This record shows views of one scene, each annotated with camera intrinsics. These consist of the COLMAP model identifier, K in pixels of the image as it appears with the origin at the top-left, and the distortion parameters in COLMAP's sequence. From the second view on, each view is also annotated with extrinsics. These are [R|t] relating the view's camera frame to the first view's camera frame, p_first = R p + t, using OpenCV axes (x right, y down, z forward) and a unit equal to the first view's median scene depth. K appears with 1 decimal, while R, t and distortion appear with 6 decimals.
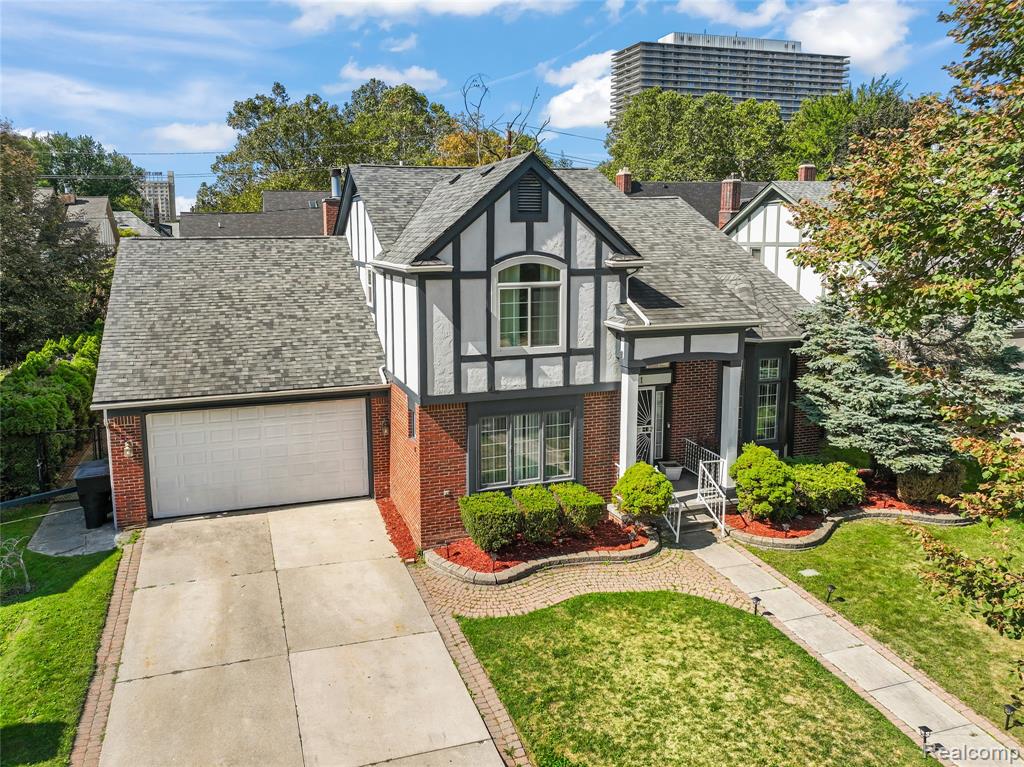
lens RADIAL K [[752.0, 0, 454.2], [0, 752.0, 341.0], [0, 0, 1]] dist [0.010762, 0.003125]
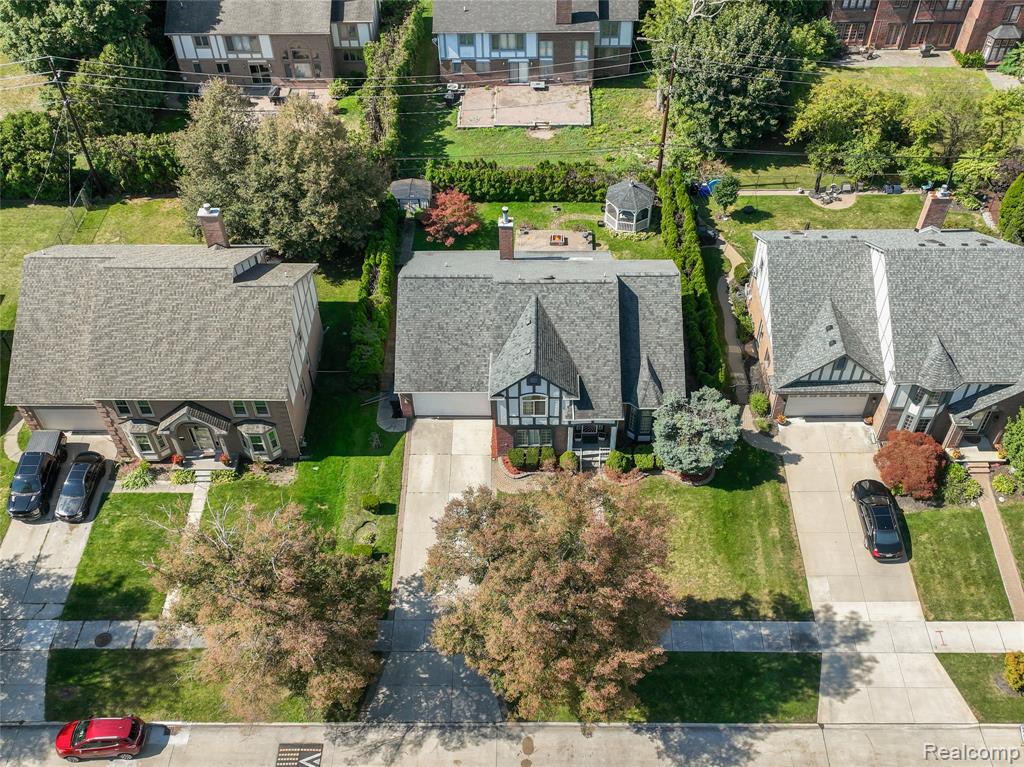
lens RADIAL K [[1008.8, 0, 512.0], [0, 1008.8, 383.5], [0, 0, 1]] dist [0.002170, -0.000246]
pose [[0.952581, 0.215499, -0.214824, 0.824183], [-0.033480, 0.775938, 0.629920, -2.521342], [0.302437, -0.592858, 0.746359, -1.843791]]
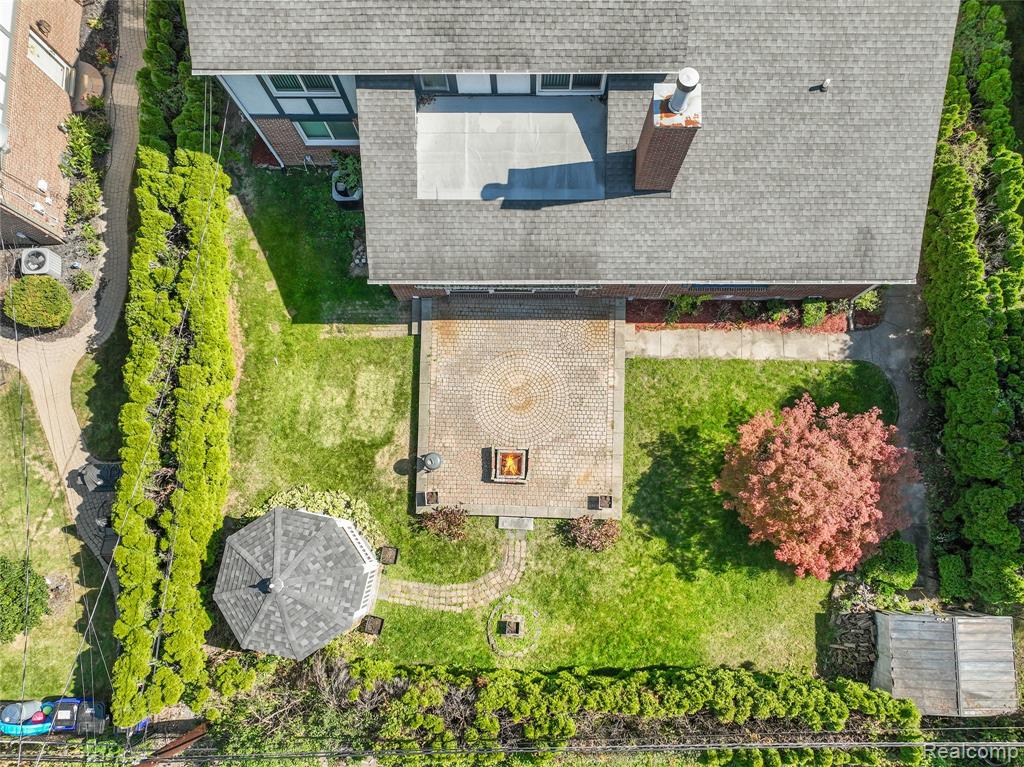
lens RADIAL K [[821.2, 0, 512.0], [0, 821.2, 383.5], [0, 0, 1]] dist [0.015213, -0.001254]
pose [[-0.955744, -0.287911, 0.060498, -0.249914], [0.054379, 0.029213, 0.998093, -1.422571], [-0.289130, 0.957211, -0.012264, 2.289243]]
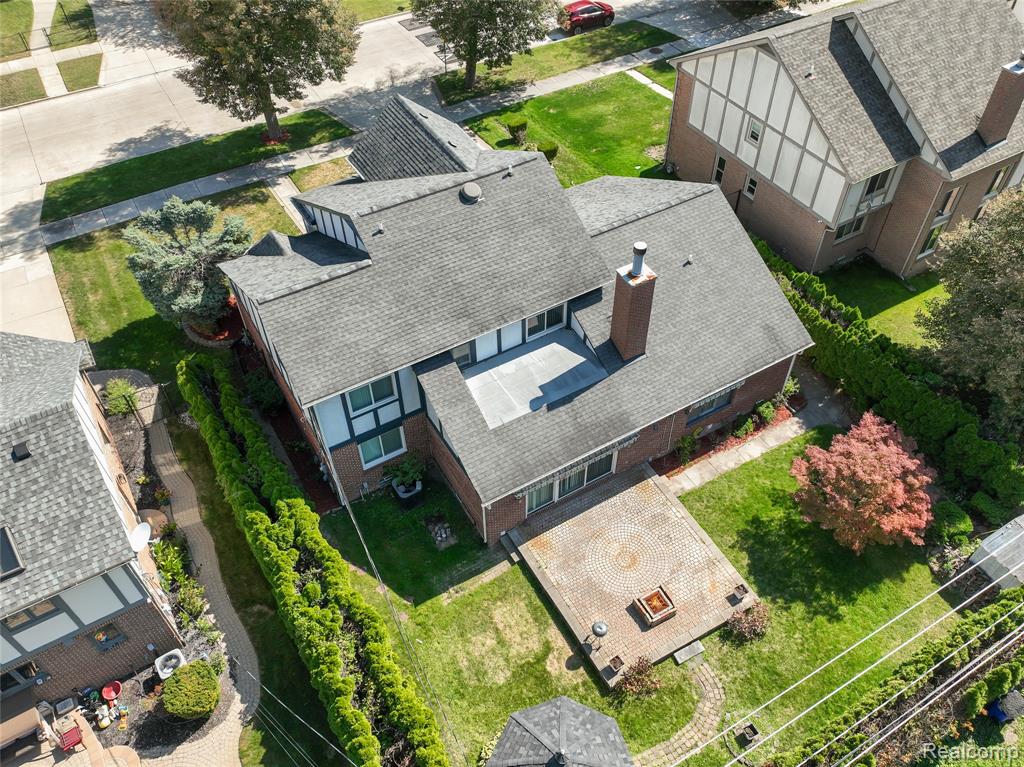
lens RADIAL K [[821.2, 0, 512.0], [0, 821.2, 383.5], [0, 0, 1]] dist [0.015213, -0.001254]
pose [[-0.971893, 0.180533, -0.151099, 0.271586], [-0.019860, 0.576665, 0.816739, -1.574831], [0.234582, 0.796785, -0.556871, 2.935774]]
